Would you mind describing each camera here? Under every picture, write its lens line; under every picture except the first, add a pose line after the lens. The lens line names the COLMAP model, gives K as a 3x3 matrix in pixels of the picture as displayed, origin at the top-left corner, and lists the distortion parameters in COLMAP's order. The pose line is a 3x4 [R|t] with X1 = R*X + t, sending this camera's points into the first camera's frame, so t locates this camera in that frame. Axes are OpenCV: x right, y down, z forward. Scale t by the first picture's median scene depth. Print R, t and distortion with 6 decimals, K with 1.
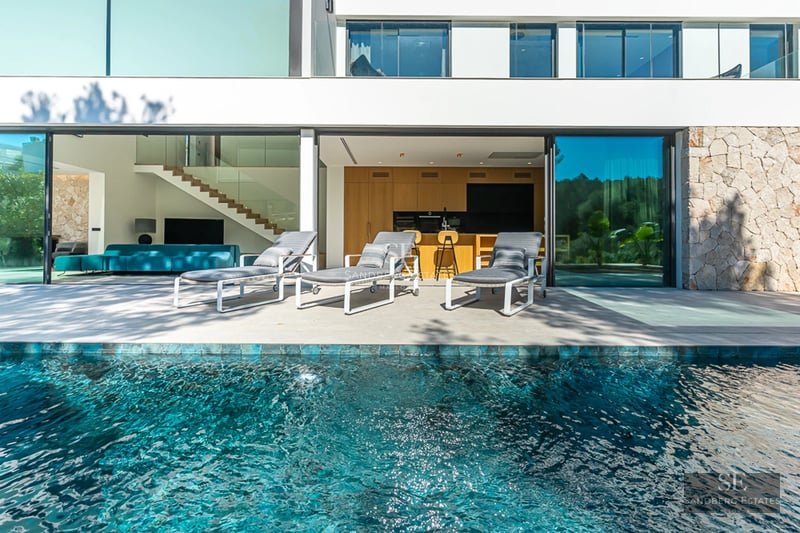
lens RADIAL K [[407.2, 0, 382.9], [0, 407.2, 241.1], [0, 0, 1]] dist [0.021147, -0.001409]
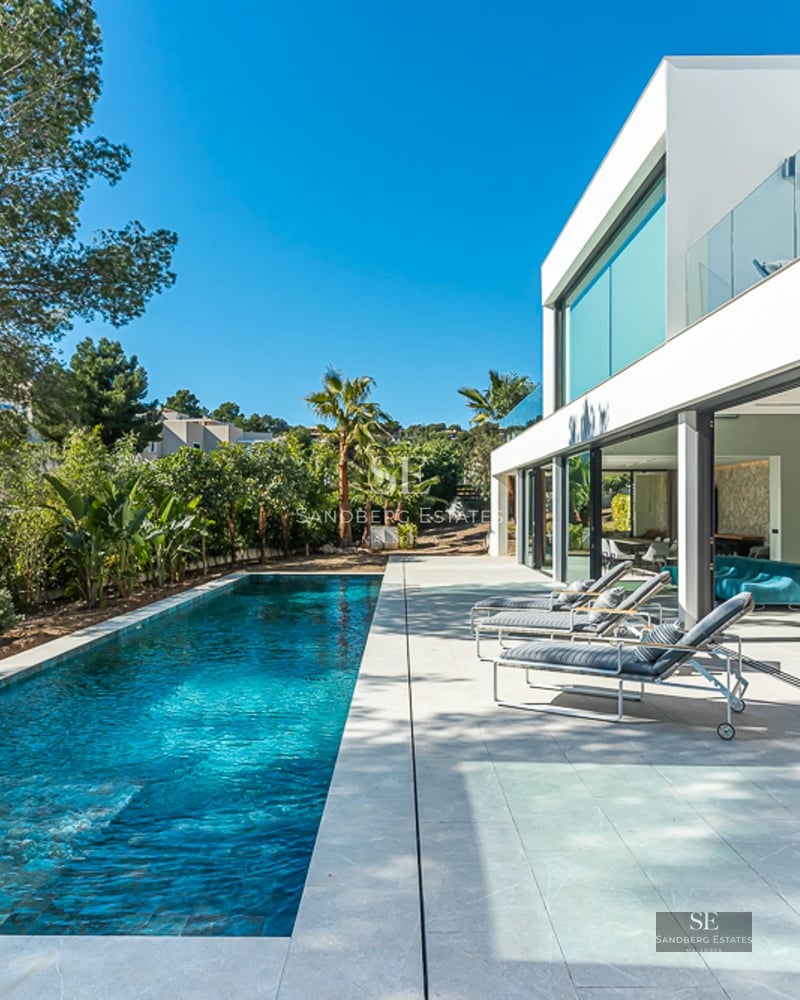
lens RADIAL K [[725.3, 0, 391.1], [0, 725.3, 509.4], [0, 0, 1]] dist [0.000109, 0.000397]
pose [[0.006358, -0.006492, -0.999959, 1.037580], [0.001406, 0.999978, -0.006483, -0.102329], [0.999979, -0.001365, 0.006367, 0.499775]]
